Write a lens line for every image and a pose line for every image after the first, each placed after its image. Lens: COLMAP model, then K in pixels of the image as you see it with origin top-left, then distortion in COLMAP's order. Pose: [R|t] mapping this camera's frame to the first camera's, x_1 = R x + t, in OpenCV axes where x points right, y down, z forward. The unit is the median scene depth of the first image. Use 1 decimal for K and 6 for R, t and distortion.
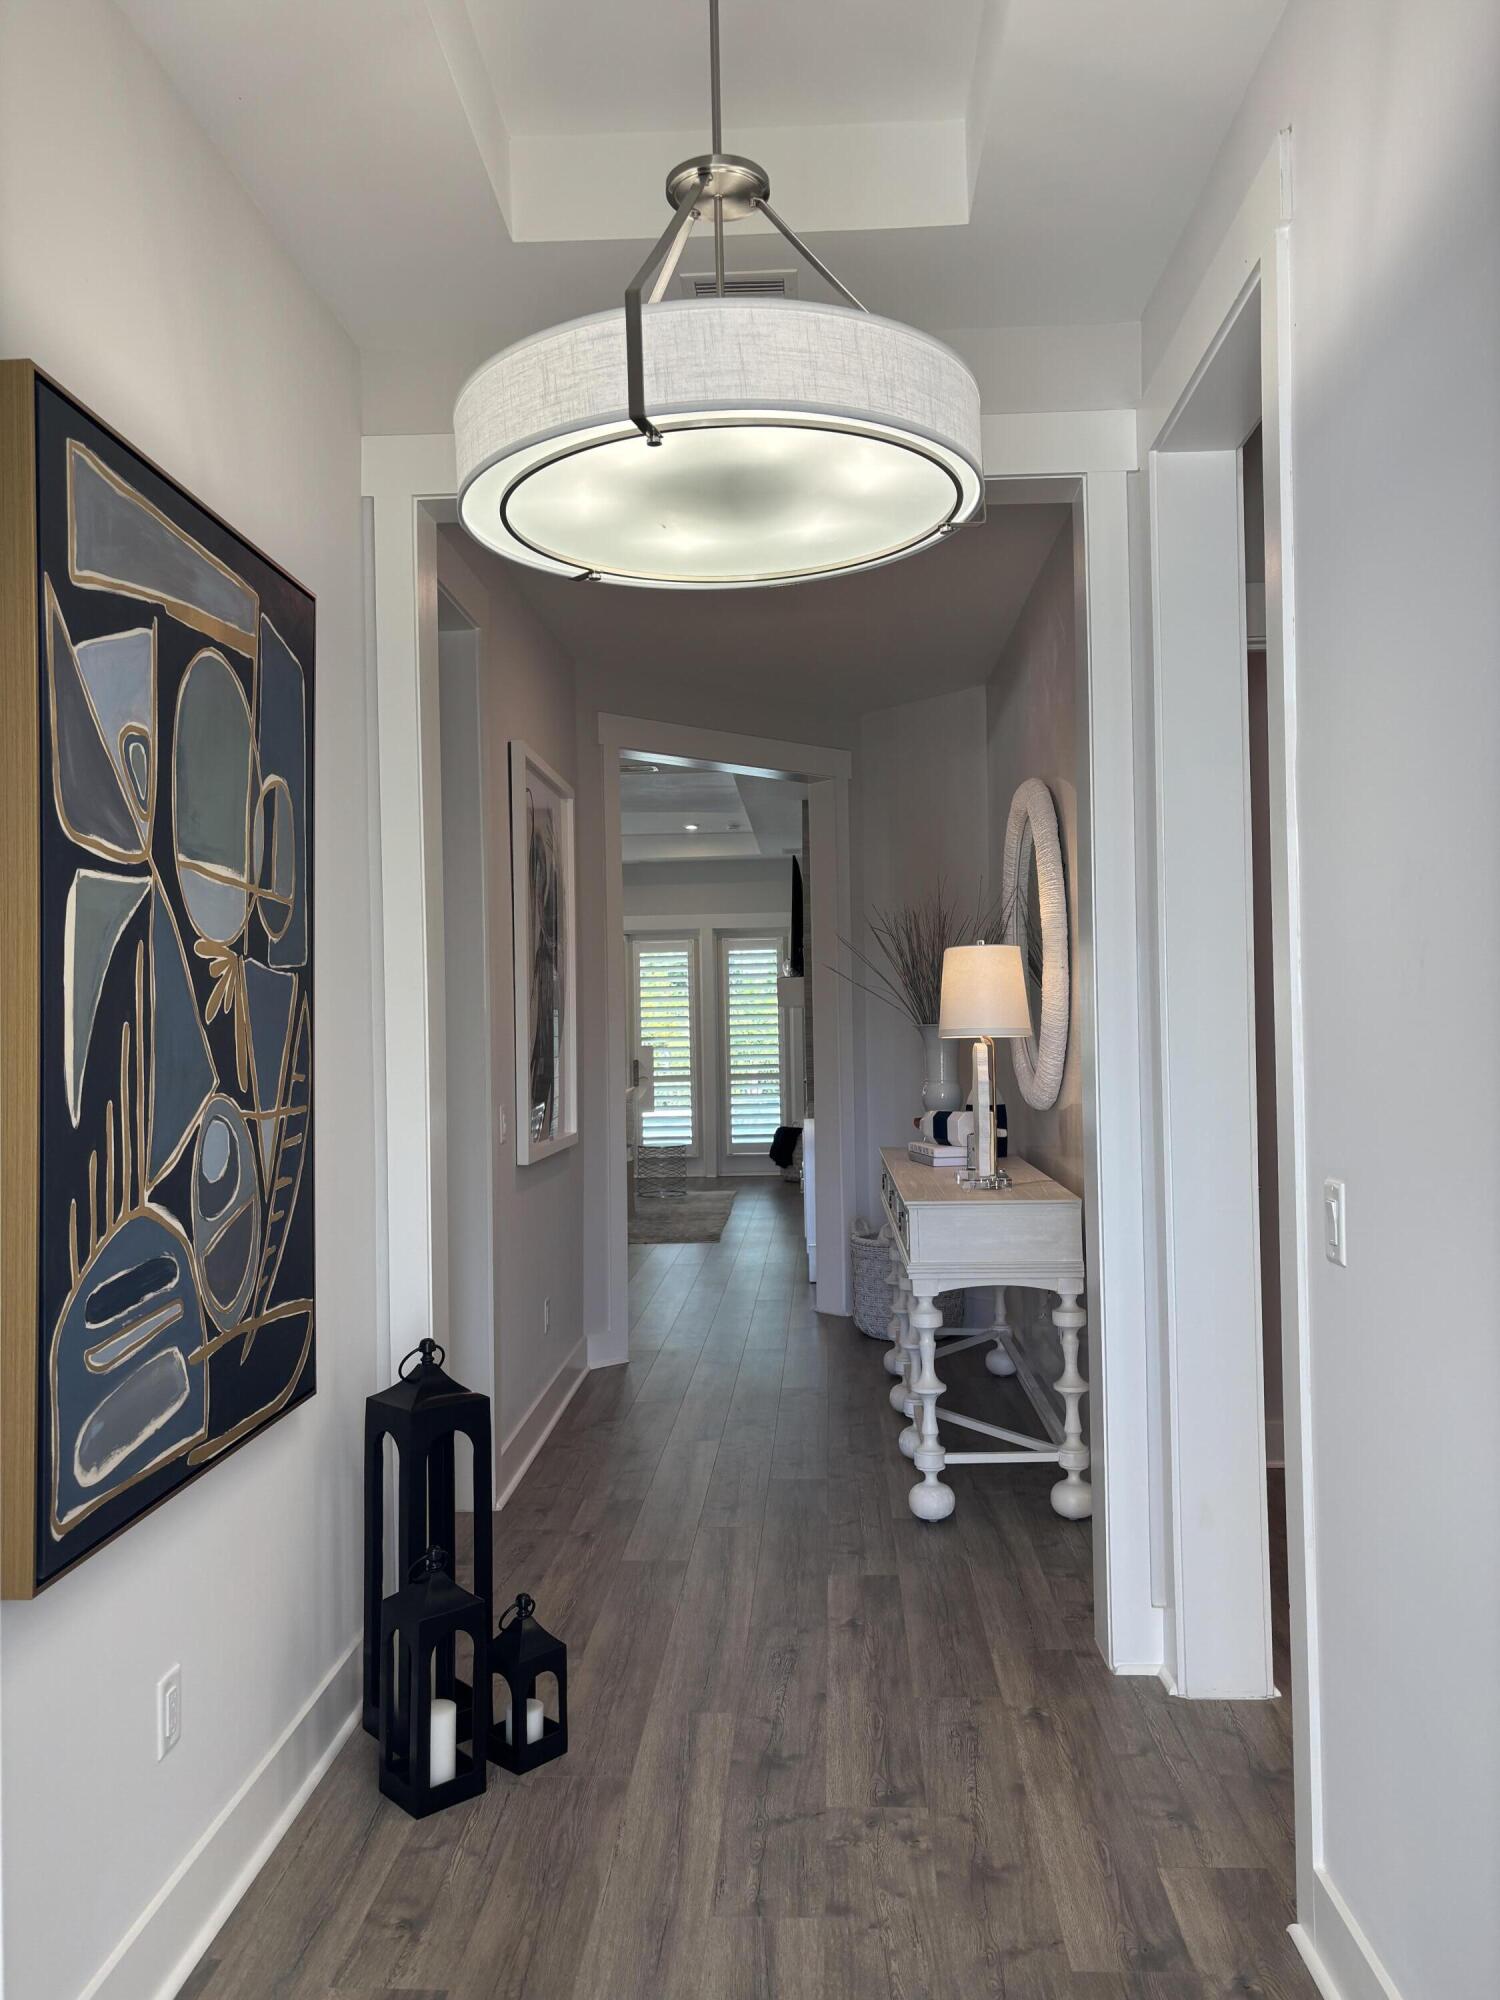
lens RADIAL K [[1506.3, 0, 750.0], [0, 1506.3, 1000.0], [0, 0, 1]] dist [0.040582, -0.042082]
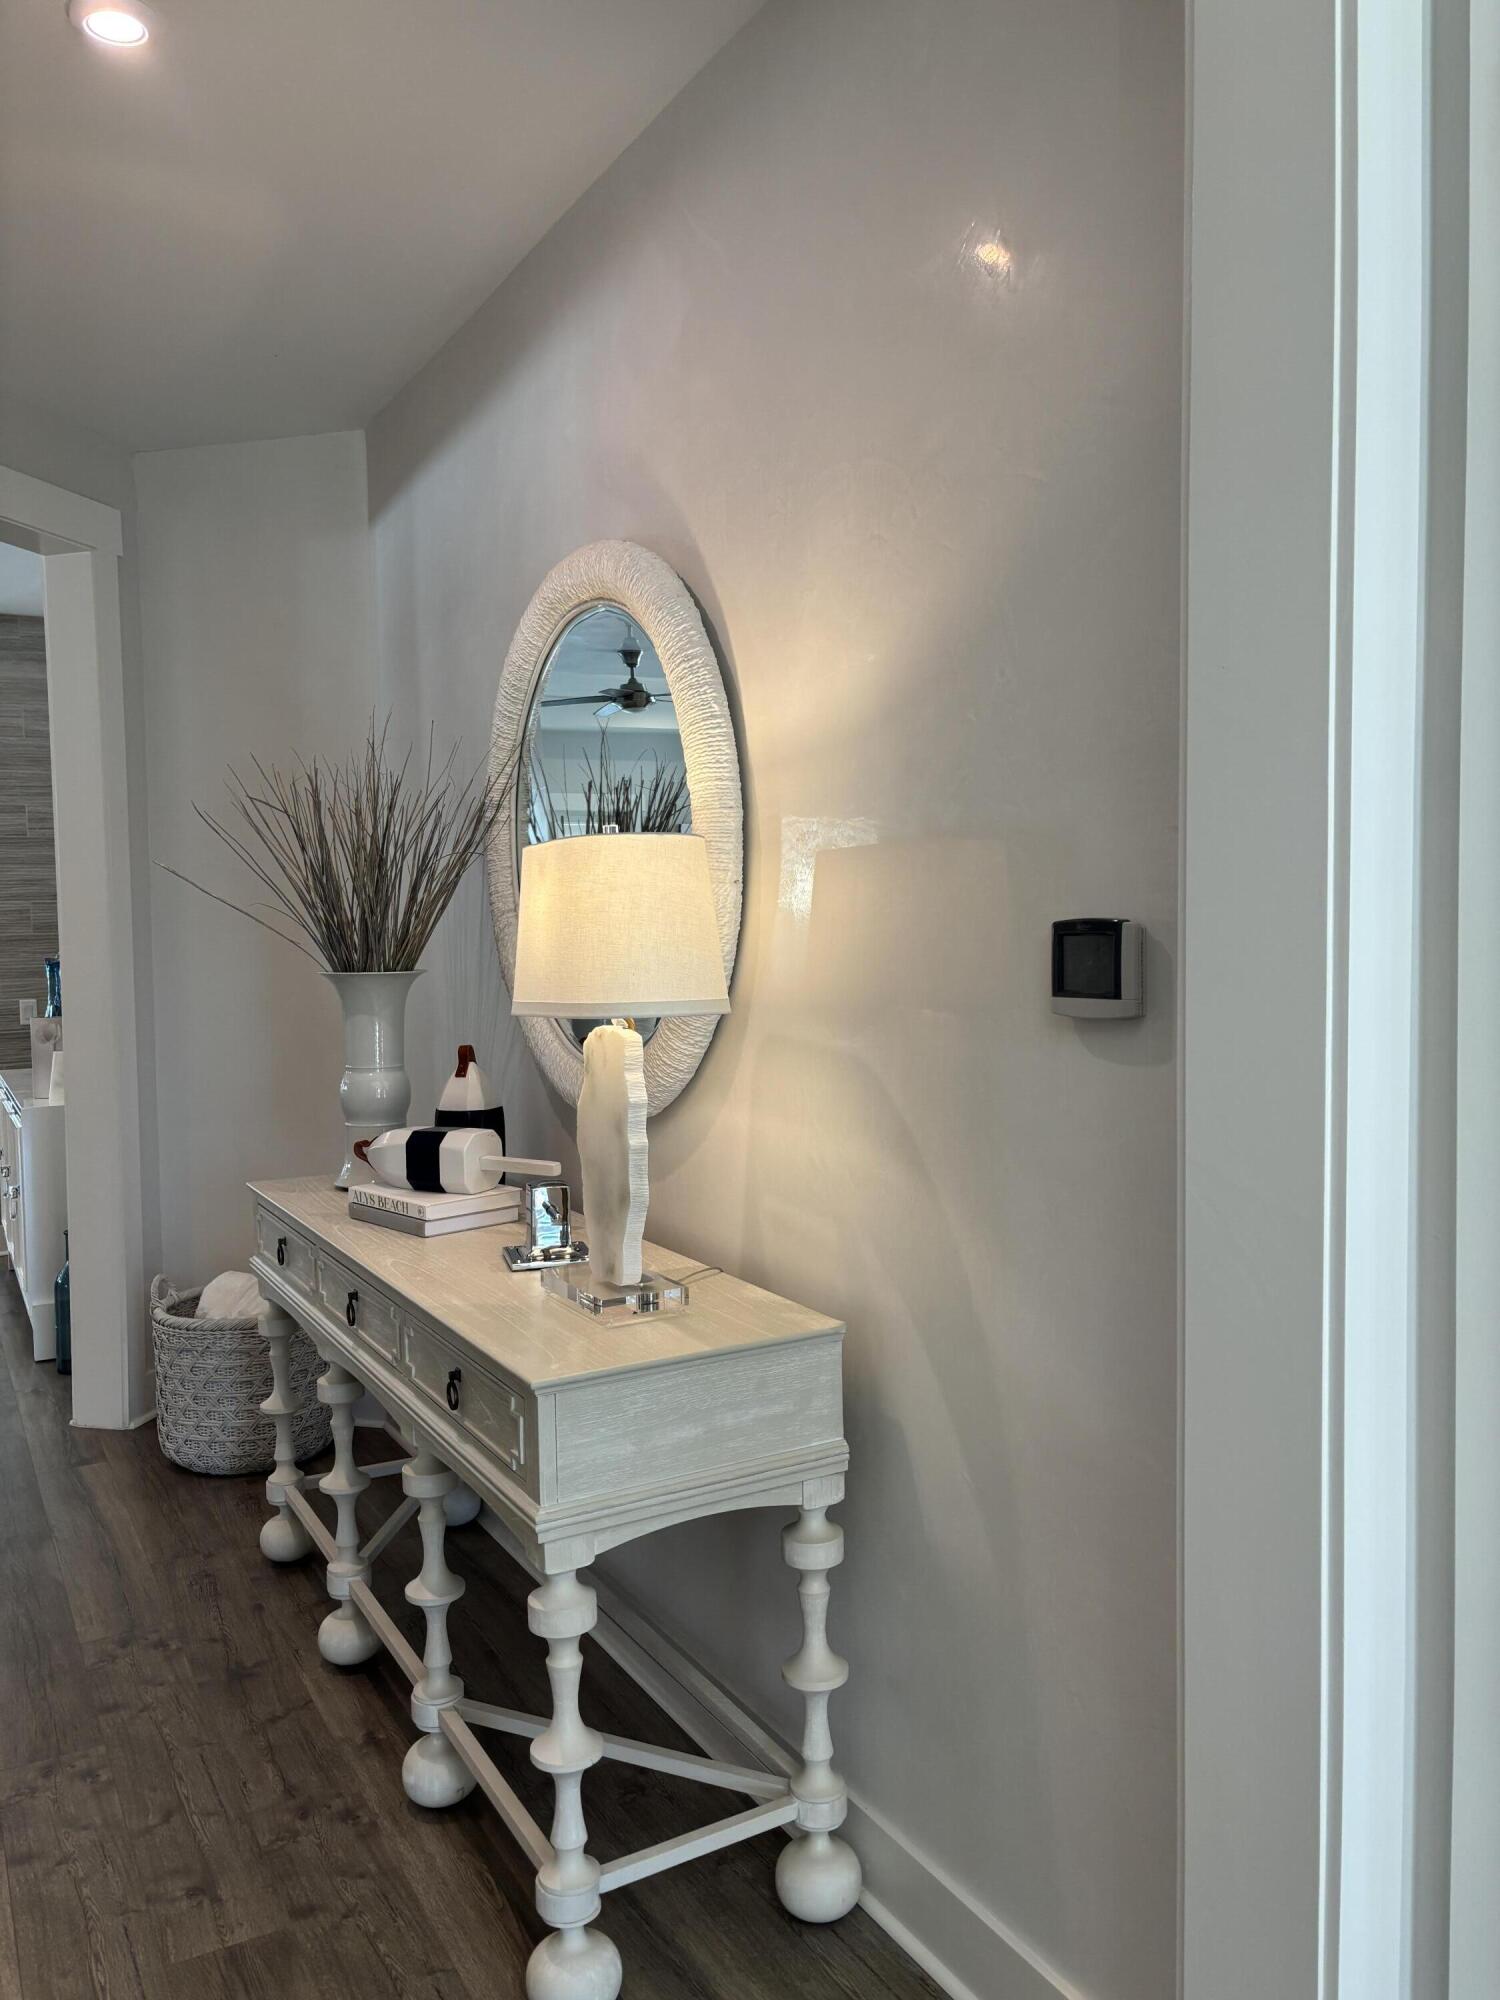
lens RADIAL K [[1506.3, 0, 750.0], [0, 1506.3, 1000.0], [0, 0, 1]] dist [0.040582, -0.042082]
pose [[0.844681, -0.023260, 0.534765, -0.085952], [-0.010327, 0.998161, 0.059727, -0.011856], [-0.535171, -0.055973, 0.842887, 0.574849]]
